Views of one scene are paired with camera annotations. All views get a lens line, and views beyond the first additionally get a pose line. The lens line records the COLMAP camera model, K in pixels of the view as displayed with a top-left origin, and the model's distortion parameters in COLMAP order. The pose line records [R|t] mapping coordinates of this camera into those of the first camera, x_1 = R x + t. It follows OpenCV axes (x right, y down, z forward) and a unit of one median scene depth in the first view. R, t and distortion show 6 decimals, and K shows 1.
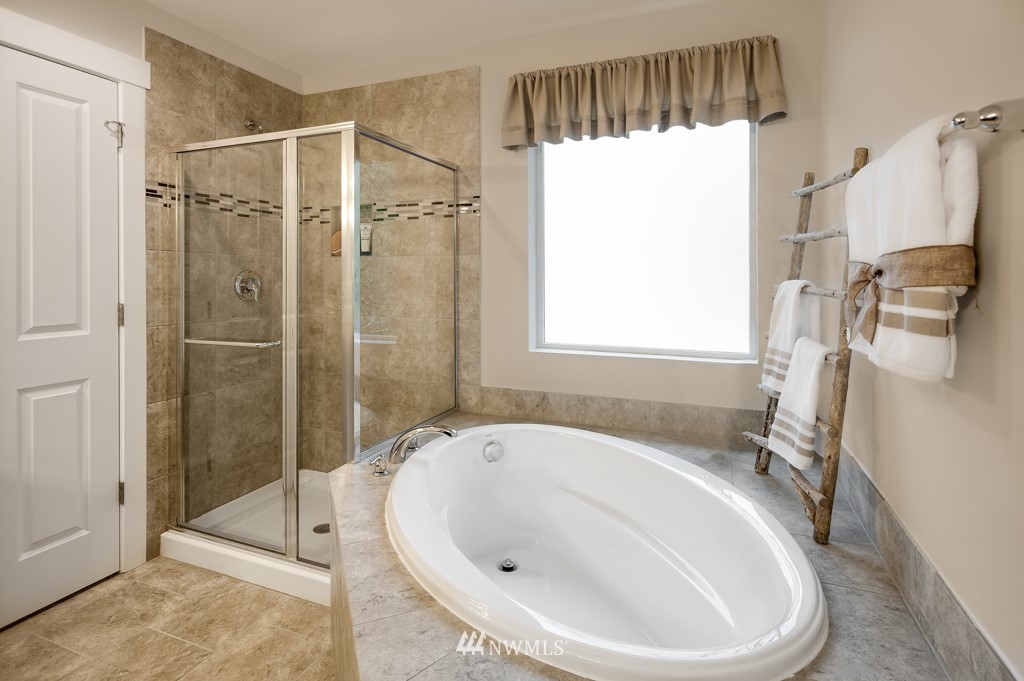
lens RADIAL K [[557.7, 0, 486.0], [0, 557.7, 344.0], [0, 0, 1]] dist [-0.003053, -0.000111]
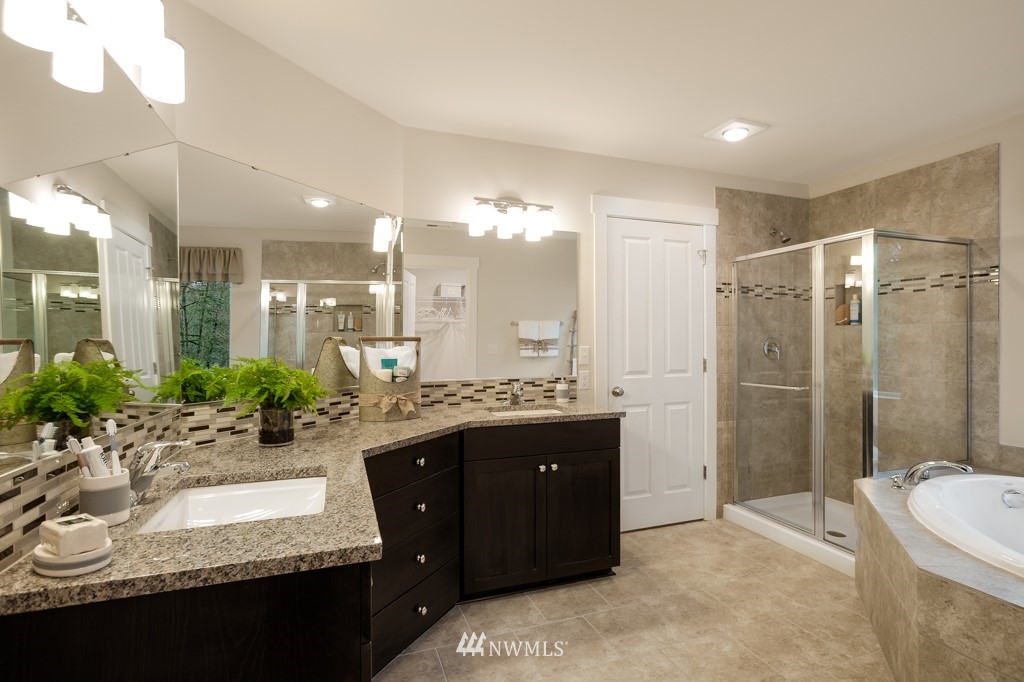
lens RADIAL K [[557.7, 0, 486.0], [0, 557.7, 344.5], [0, 0, 1]] dist [-0.003053, -0.000111]
pose [[0.728498, 0.002325, -0.685044, 0.004040], [-0.078697, 0.993658, -0.080316, 0.051422], [0.680513, 0.112421, 0.724061, -0.475031]]
